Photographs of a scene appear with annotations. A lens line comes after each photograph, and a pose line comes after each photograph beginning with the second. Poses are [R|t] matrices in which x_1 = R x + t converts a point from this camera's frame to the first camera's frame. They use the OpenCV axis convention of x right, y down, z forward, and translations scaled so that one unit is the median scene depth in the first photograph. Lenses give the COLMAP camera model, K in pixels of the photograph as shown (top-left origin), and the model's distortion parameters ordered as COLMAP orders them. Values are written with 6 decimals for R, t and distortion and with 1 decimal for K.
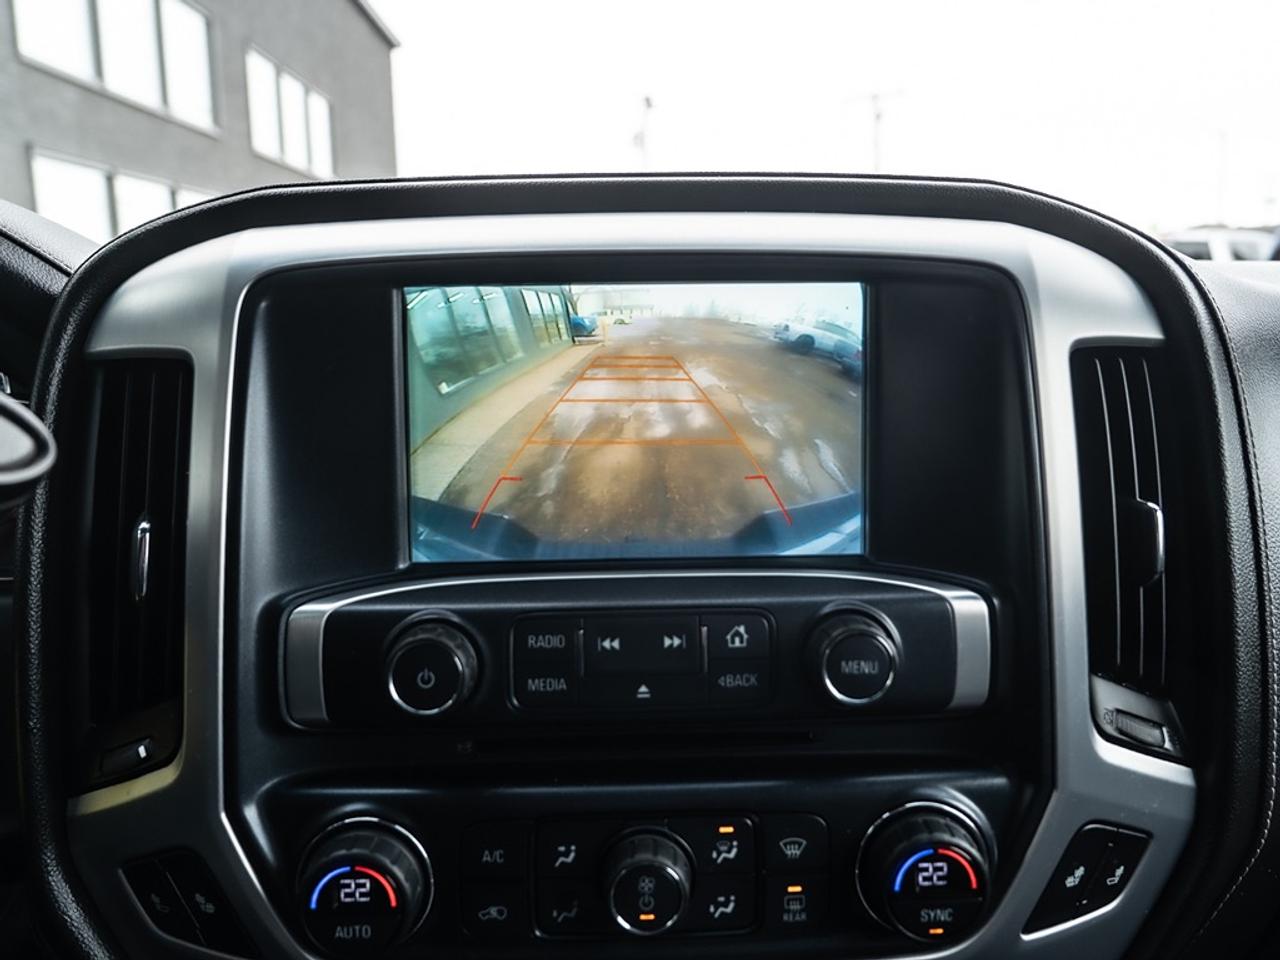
lens RADIAL K [[780.5, 0, 626.8], [0, 780.5, 435.6], [0, 0, 1]] dist [-0.008480, -0.003187]
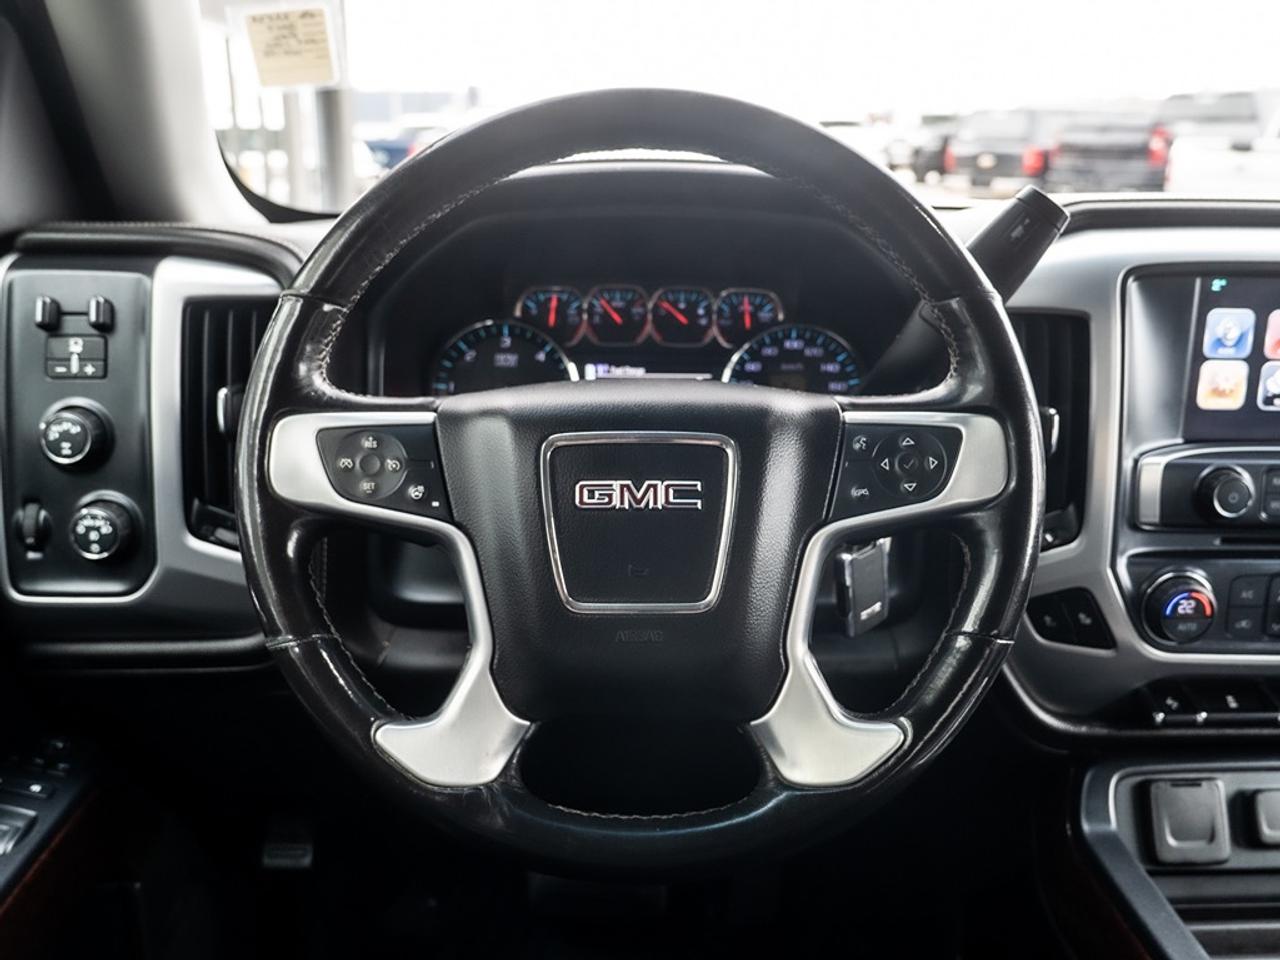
lens RADIAL K [[1170.9, 0, 636.8], [0, 1170.9, 497.1], [0, 0, 1]] dist [-0.029082, 0.000000]
pose [[0.999278, 0.026102, 0.027595, -1.678768], [-0.030199, 0.986601, 0.160331, -0.087372], [-0.023040, -0.161048, 0.986678, -1.634278]]
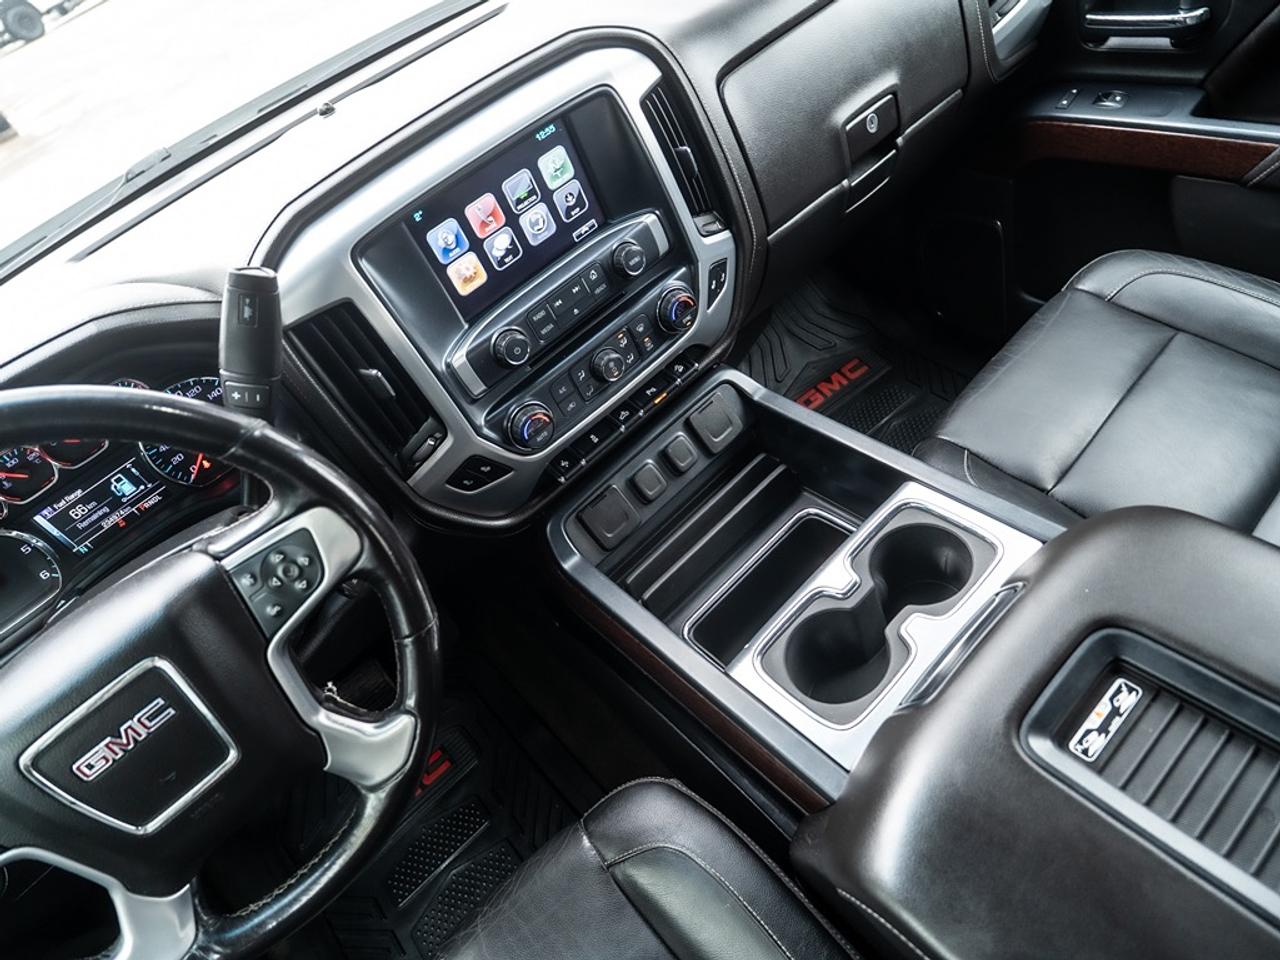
lens RADIAL K [[780.5, 0, 668.8], [0, 780.5, 483.0], [0, 0, 1]] dist [-0.008480, -0.003187]
pose [[0.730228, -0.617813, 0.291675, -0.899055], [0.367695, 0.715208, 0.594372, -0.735187], [-0.575819, -0.326779, 0.749432, -1.407308]]
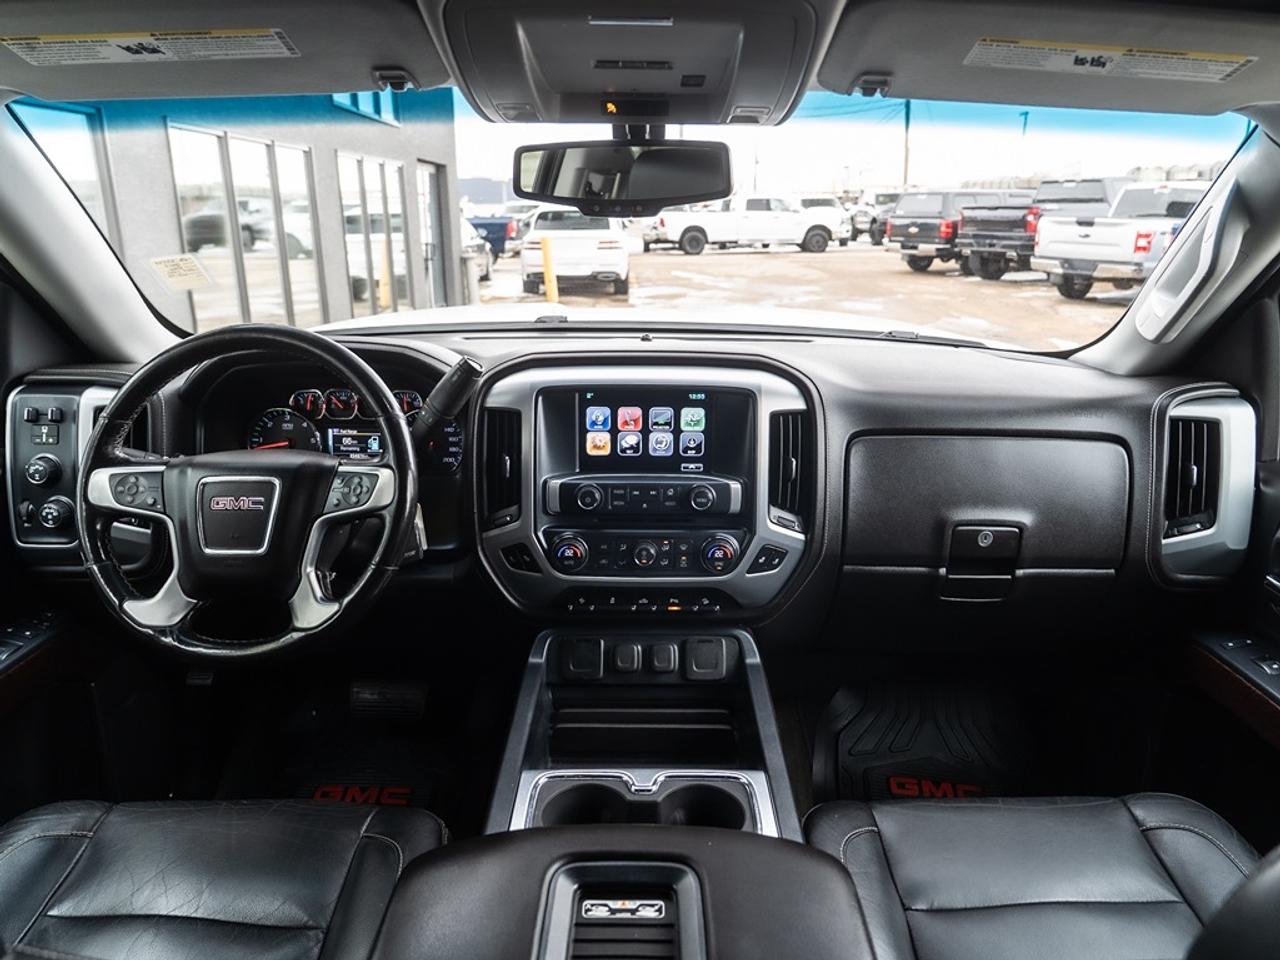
lens RADIAL K [[859.4, 0, 644.6], [0, 859.4, 463.7], [0, 0, 1]] dist [-0.011331, 0.006342]
pose [[0.999230, 0.026626, -0.028816, 0.132621], [-0.021892, 0.987878, 0.153679, -0.496824], [0.032558, -0.152930, 0.987701, -3.004780]]
